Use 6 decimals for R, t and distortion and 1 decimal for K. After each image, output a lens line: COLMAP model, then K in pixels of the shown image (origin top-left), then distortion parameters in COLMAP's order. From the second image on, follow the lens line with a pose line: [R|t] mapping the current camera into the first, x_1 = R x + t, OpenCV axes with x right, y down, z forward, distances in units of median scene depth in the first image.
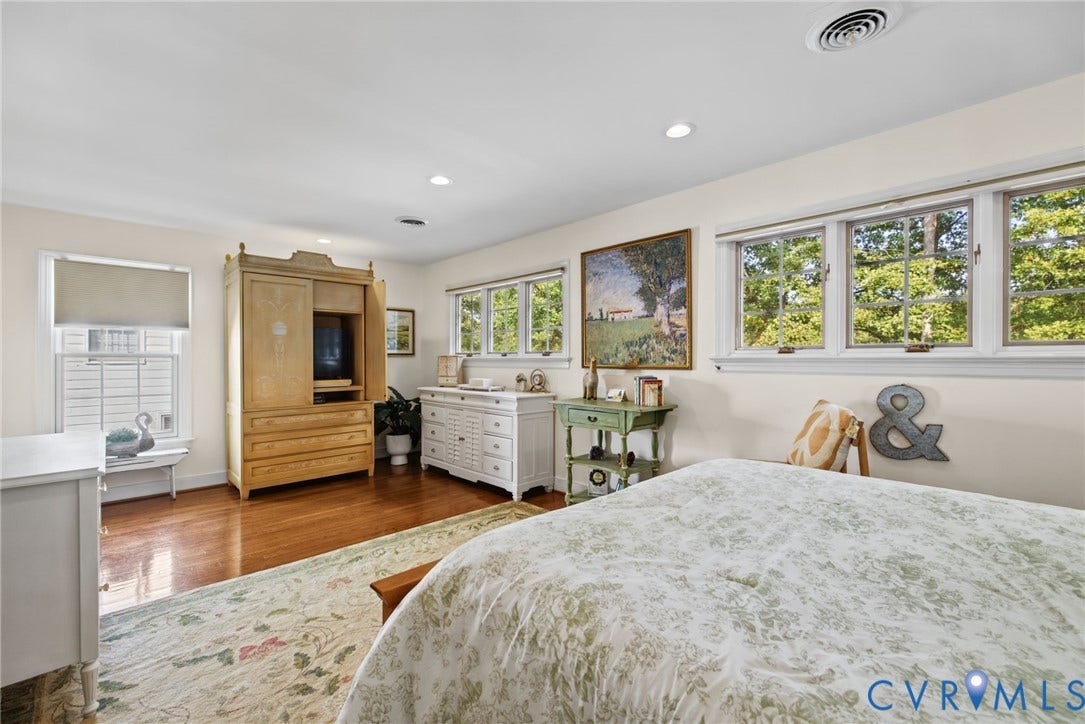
lens RADIAL K [[459.9, 0, 533.8], [0, 459.9, 363.8], [0, 0, 1]] dist [0.000356, -0.001197]
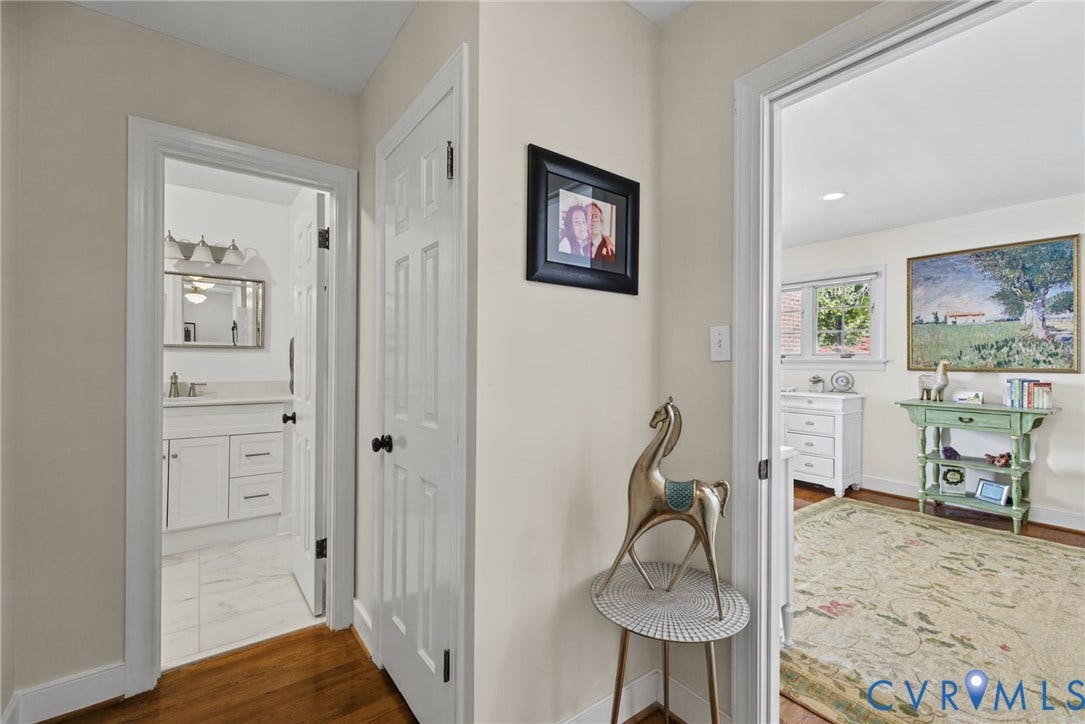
lens RADIAL K [[459.9, 0, 549.3], [0, 459.9, 361.4], [0, 0, 1]] dist [0.000356, -0.001197]
pose [[0.990884, 0.004766, -0.134630, -0.621879], [-0.005439, 0.999975, -0.004627, -0.001455], [0.134605, 0.005317, 0.990885, -0.142482]]
